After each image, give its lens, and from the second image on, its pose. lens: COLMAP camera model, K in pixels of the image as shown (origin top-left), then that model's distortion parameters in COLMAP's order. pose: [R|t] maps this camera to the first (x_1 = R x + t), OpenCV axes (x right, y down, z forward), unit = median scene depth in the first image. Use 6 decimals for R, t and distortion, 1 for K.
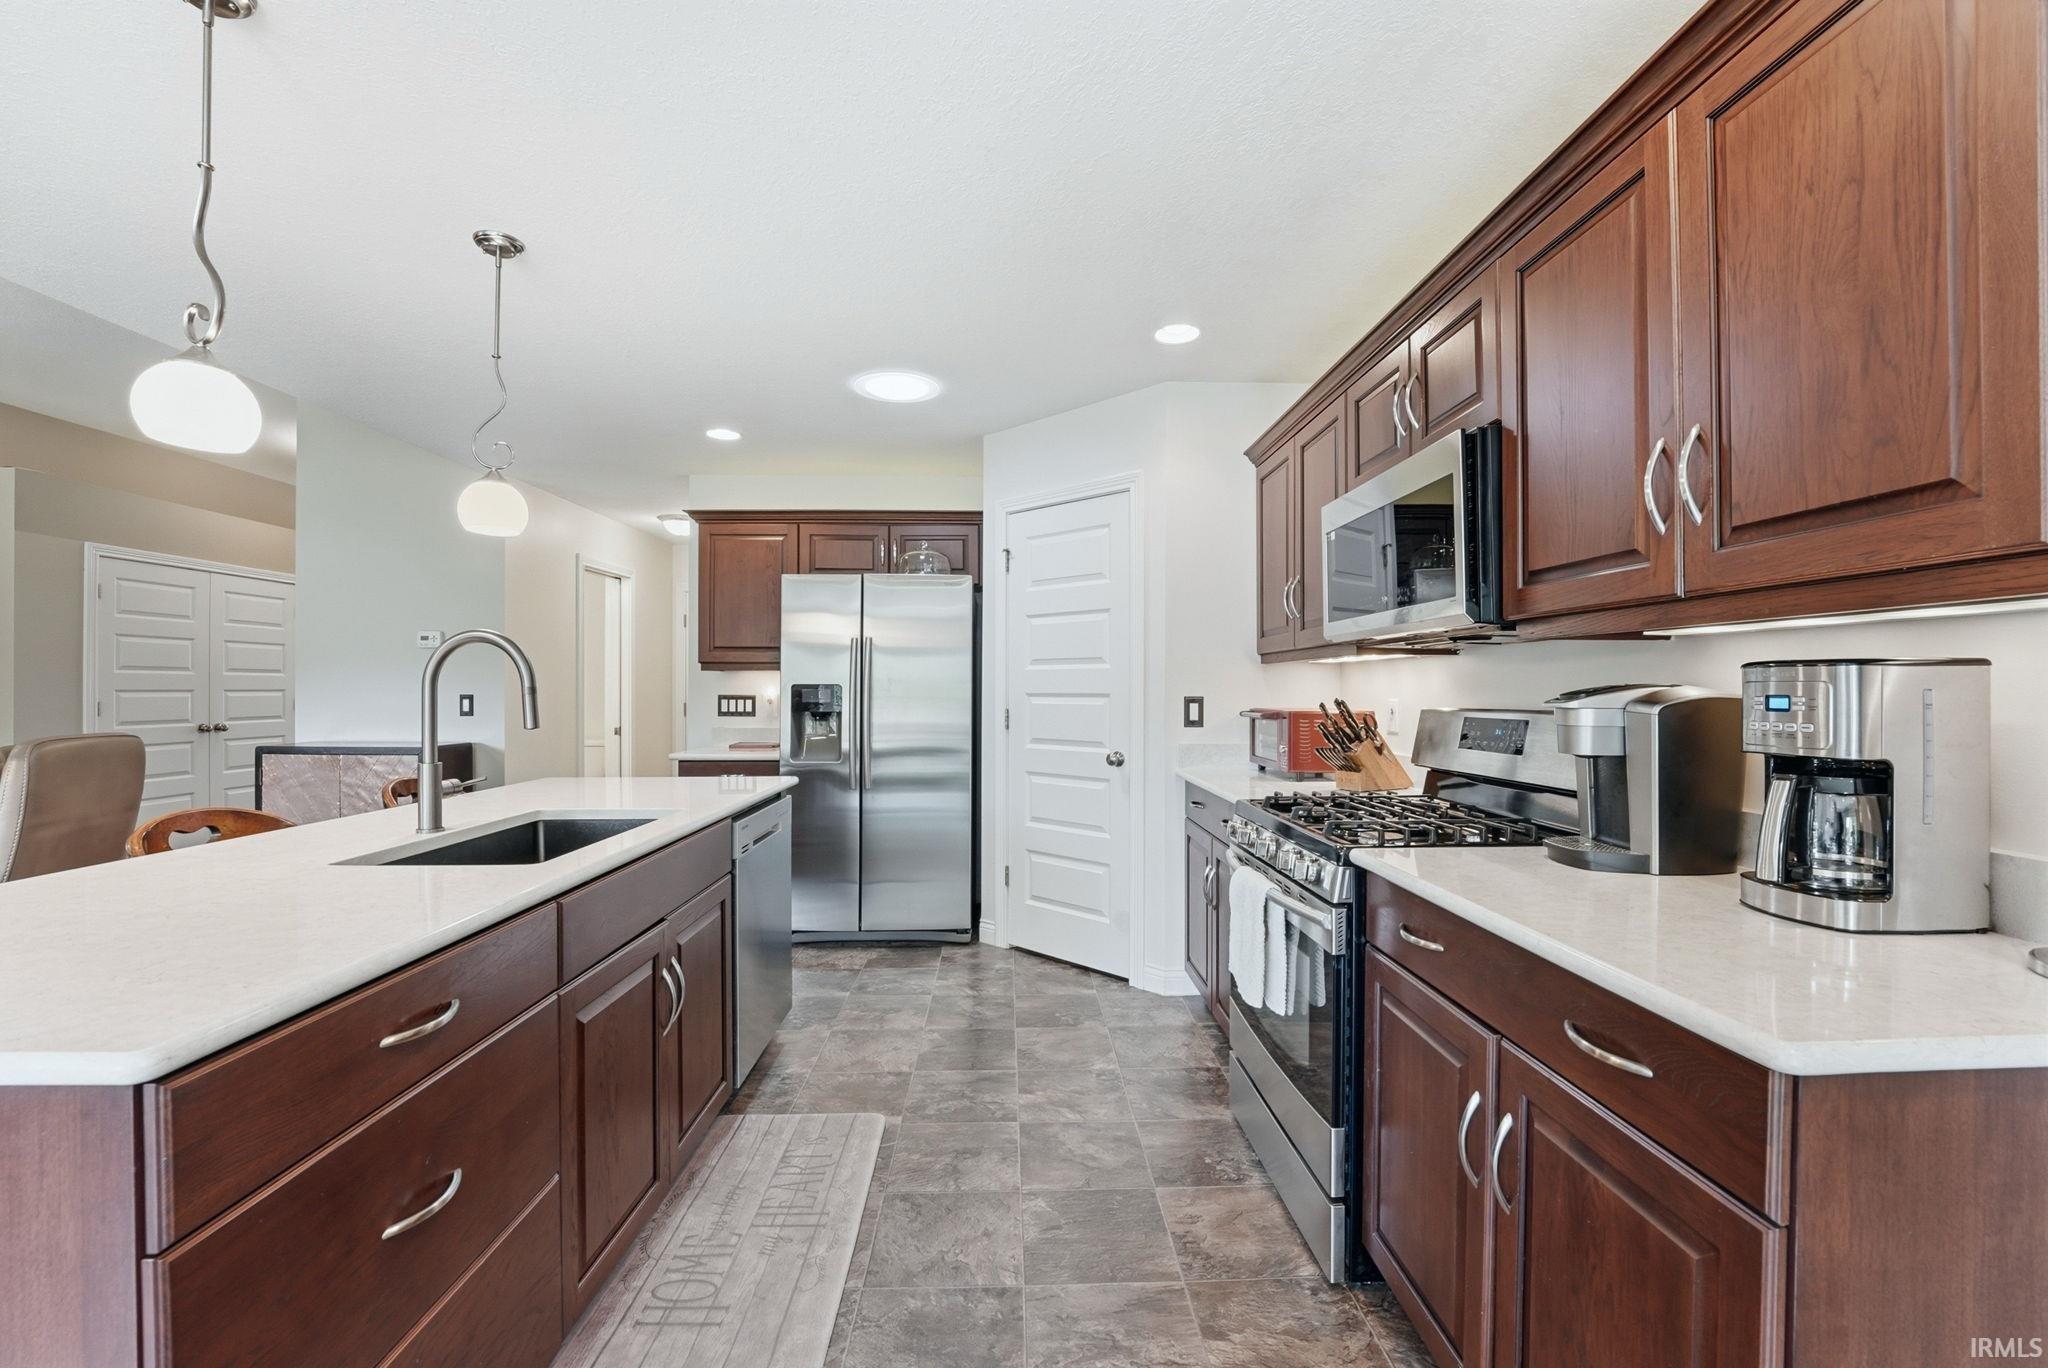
lens RADIAL K [[847.4, 0, 1028.4], [0, 847.4, 685.8], [0, 0, 1]] dist [-0.029345, 0.001077]
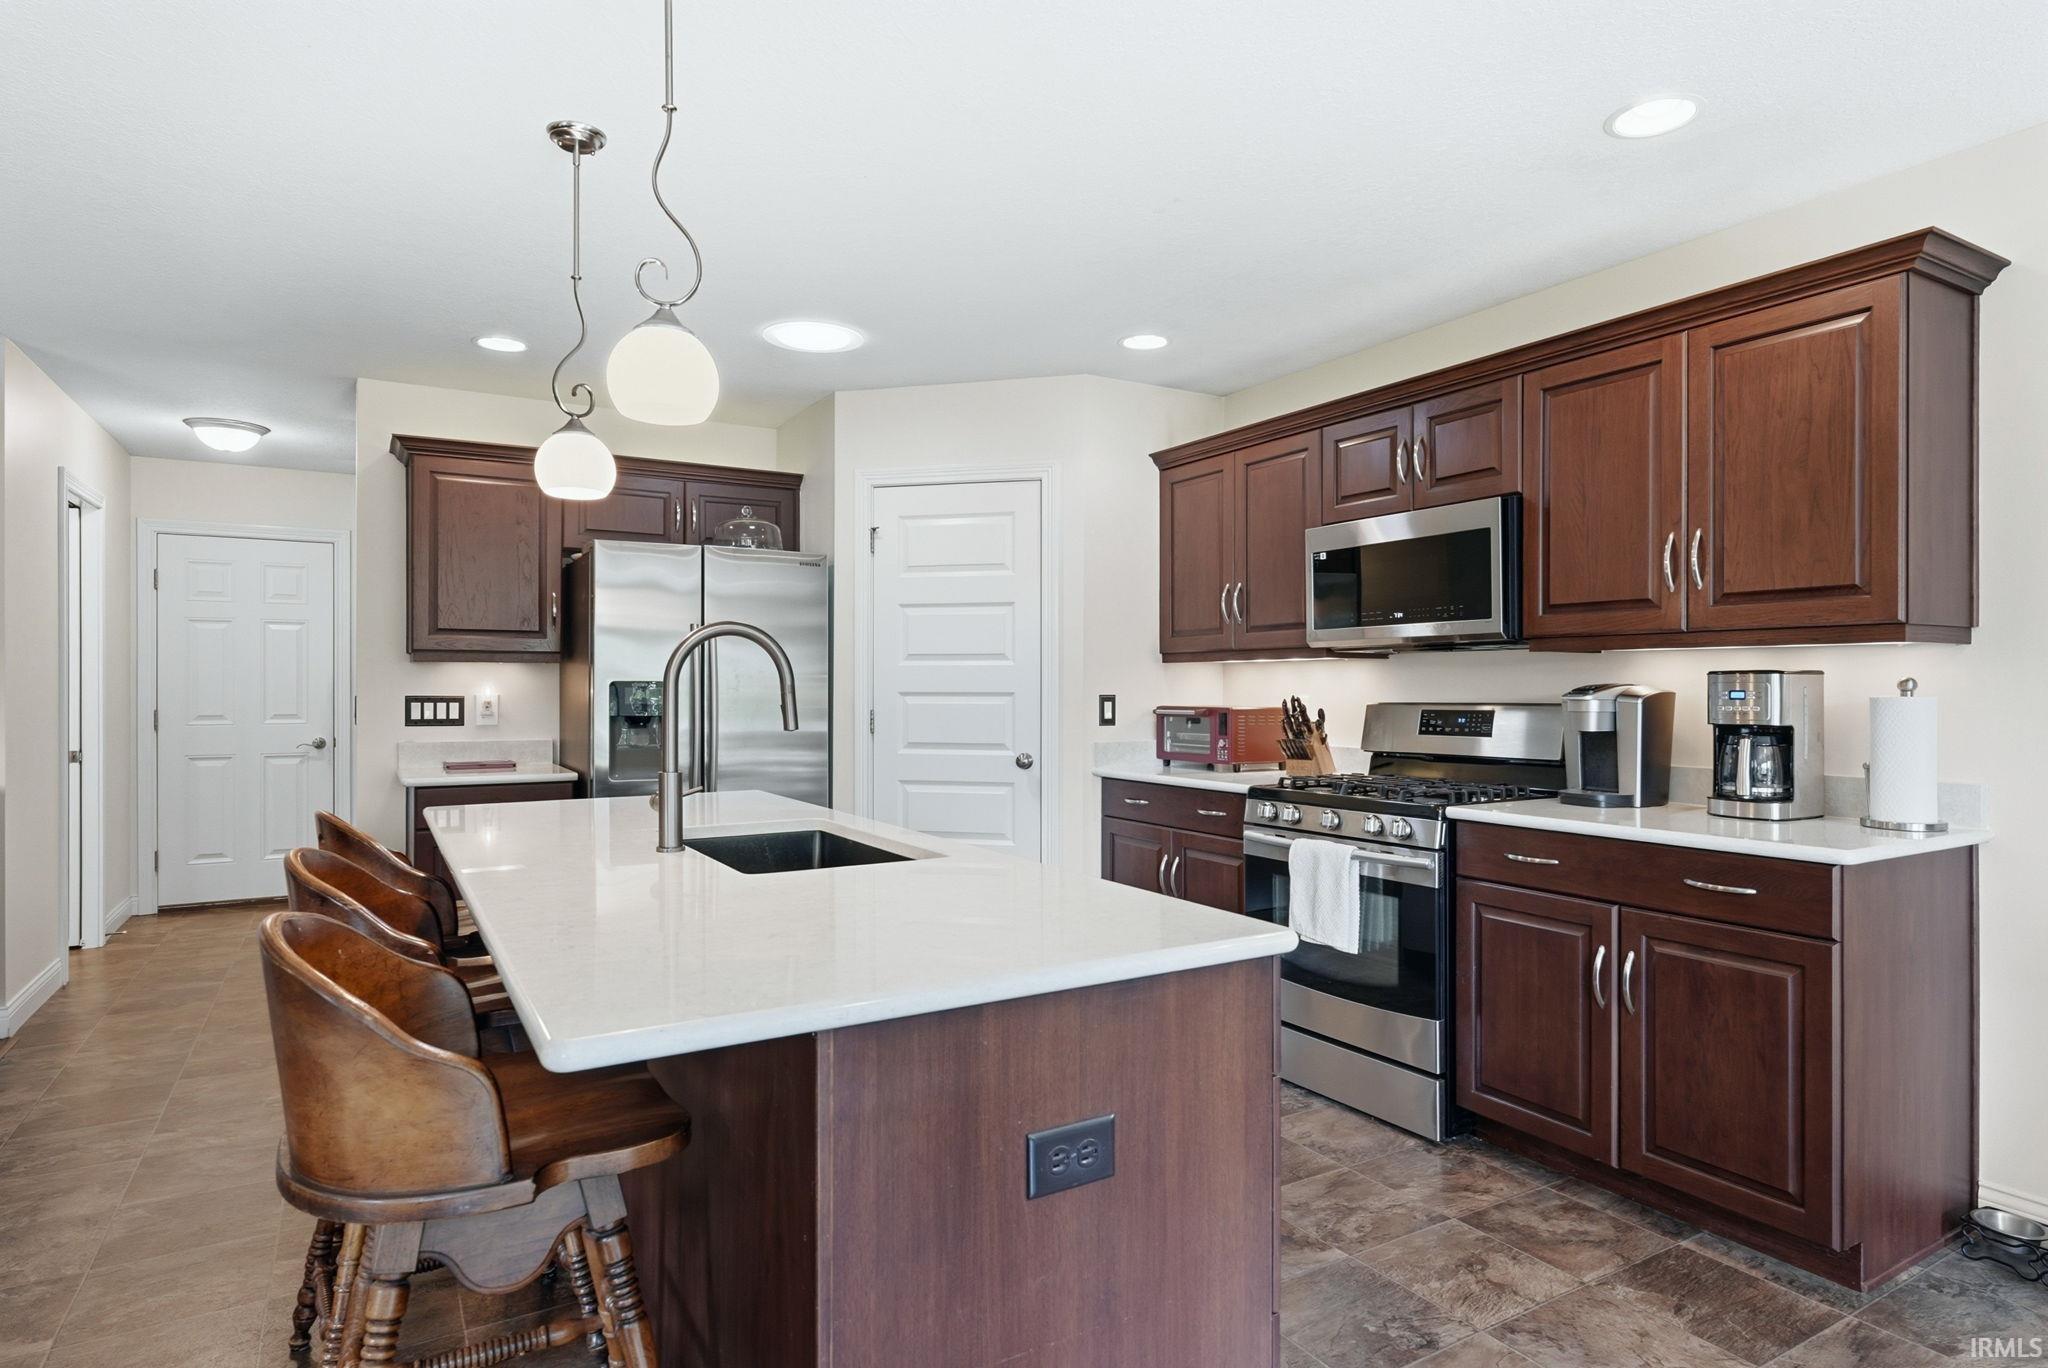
lens RADIAL K [[1142.4, 0, 1023.6], [0, 1142.4, 681.4], [0, 0, 1]] dist [-0.004339, -0.003255]
pose [[0.874583, 0.002588, 0.484869, -0.804201], [-0.001489, 0.999995, -0.002651, 0.000655], [-0.484874, 0.001596, 0.874583, -0.188652]]
